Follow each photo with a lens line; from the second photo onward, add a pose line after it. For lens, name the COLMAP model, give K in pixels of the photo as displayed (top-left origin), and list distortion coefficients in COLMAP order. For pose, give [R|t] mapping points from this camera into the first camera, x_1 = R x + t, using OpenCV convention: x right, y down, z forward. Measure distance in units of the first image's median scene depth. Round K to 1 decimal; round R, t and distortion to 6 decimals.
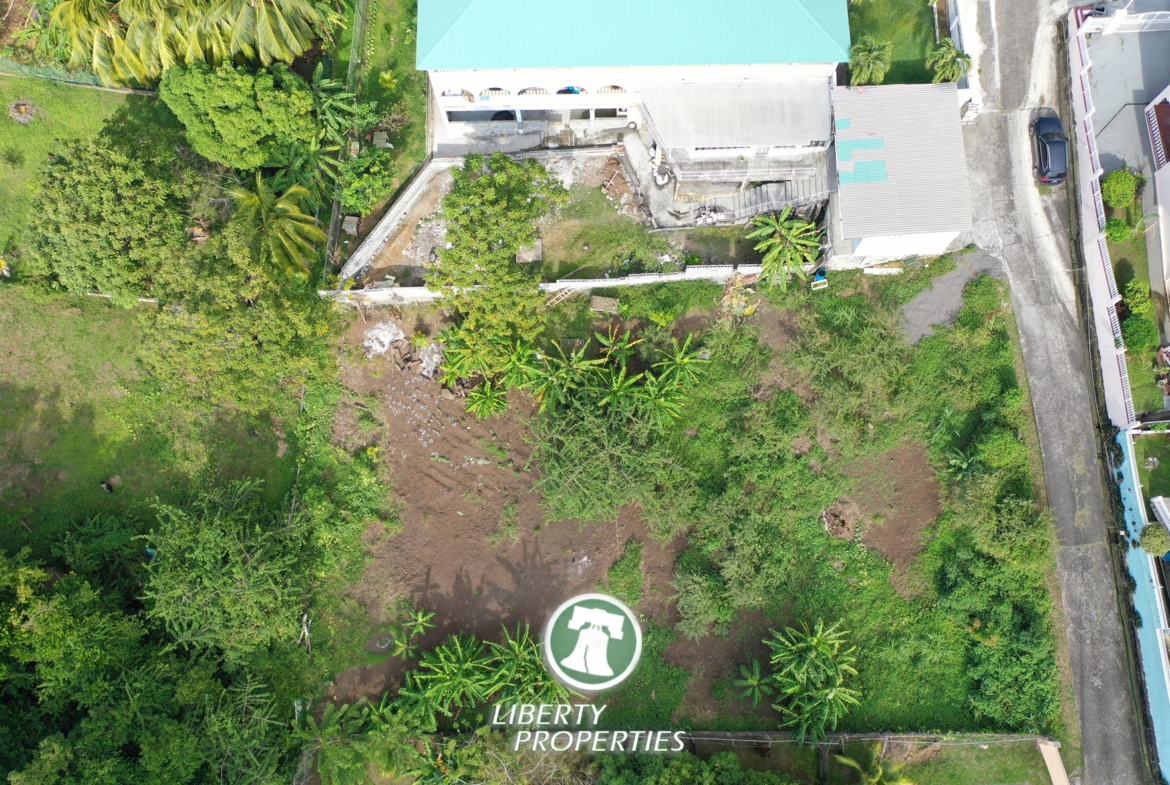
lens RADIAL K [[932.6, 0, 585.0], [0, 932.6, 392.5], [0, 0, 1]] dist [0.002119, 0.000557]
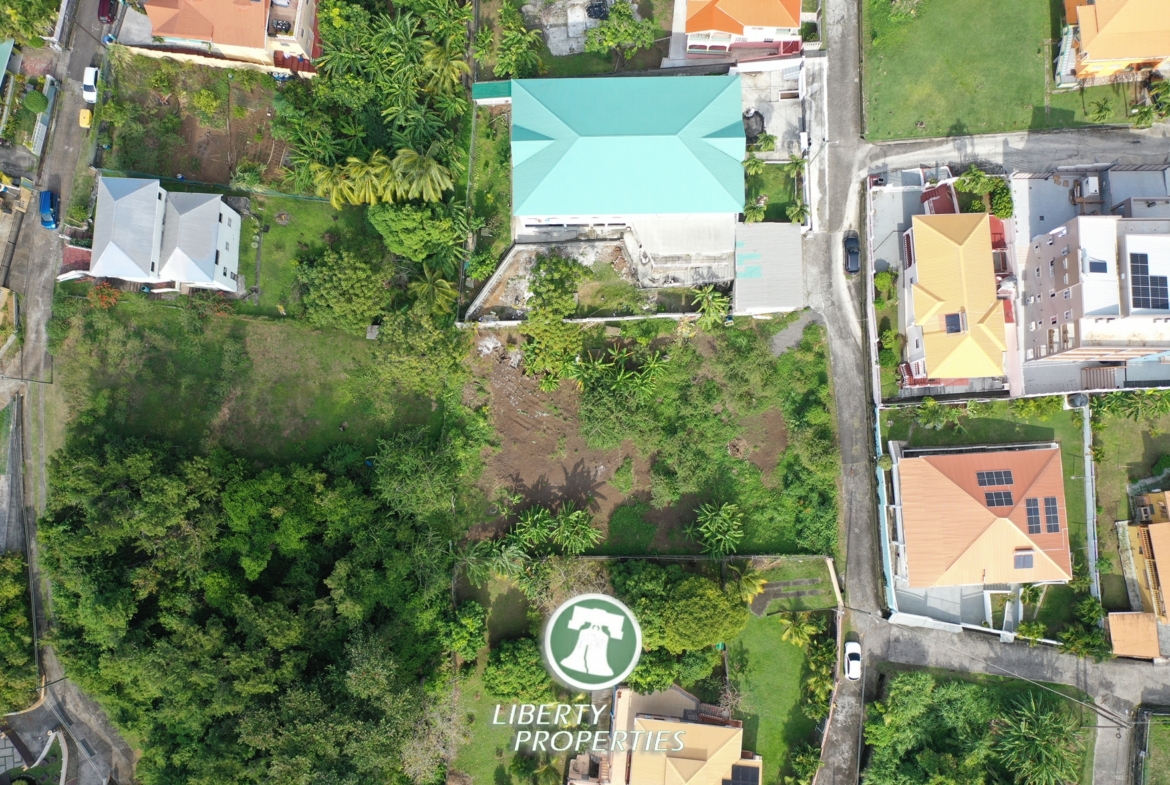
lens RADIAL K [[932.6, 0, 585.0], [0, 932.6, 392.5], [0, 0, 1]] dist [0.002119, 0.000557]
pose [[0.999999, -0.001451, 0.000550, -0.036456], [0.001349, 0.988178, 0.153304, -0.267641], [-0.000766, -0.153303, 0.988179, -0.860677]]
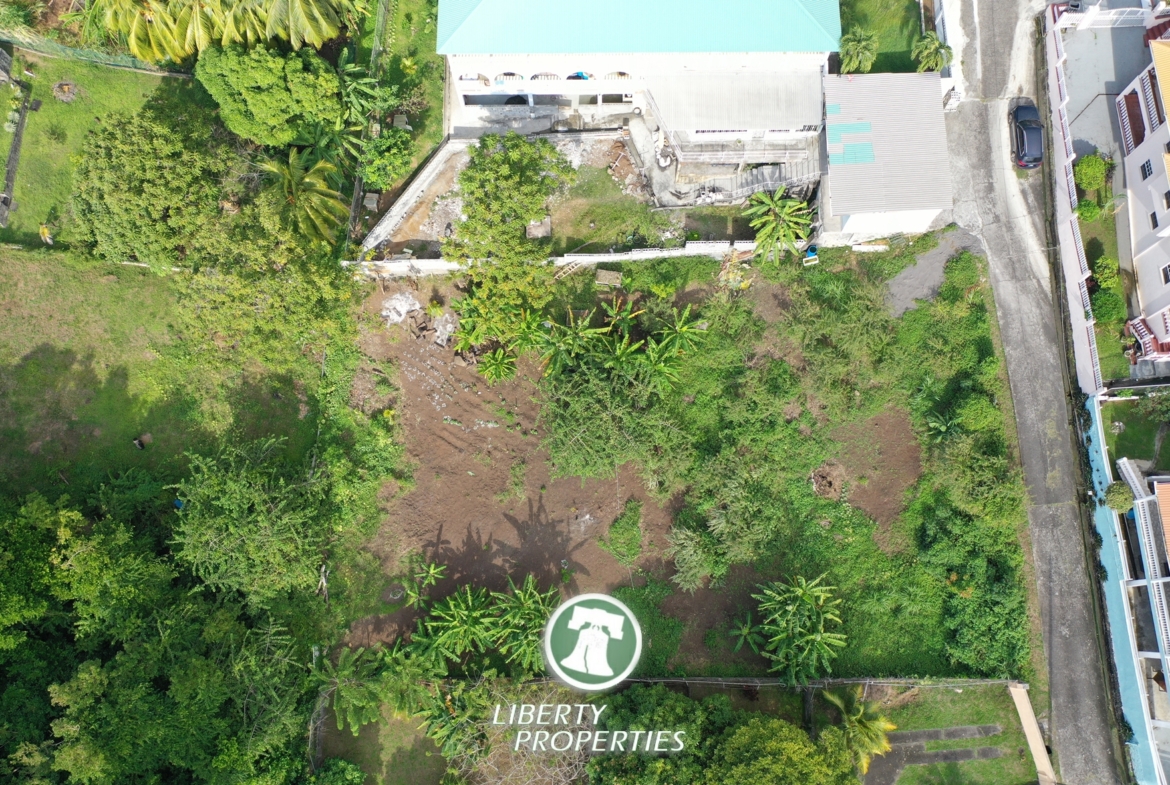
lens RADIAL K [[932.6, 0, 585.0], [0, 932.6, 392.5], [0, 0, 1]] dist [0.002119, 0.000557]
pose [[0.999903, 0.013636, -0.002907, -0.001649], [-0.013664, 0.999860, -0.009664, 0.049685], [0.002775, 0.009703, 0.999949, -0.066864]]
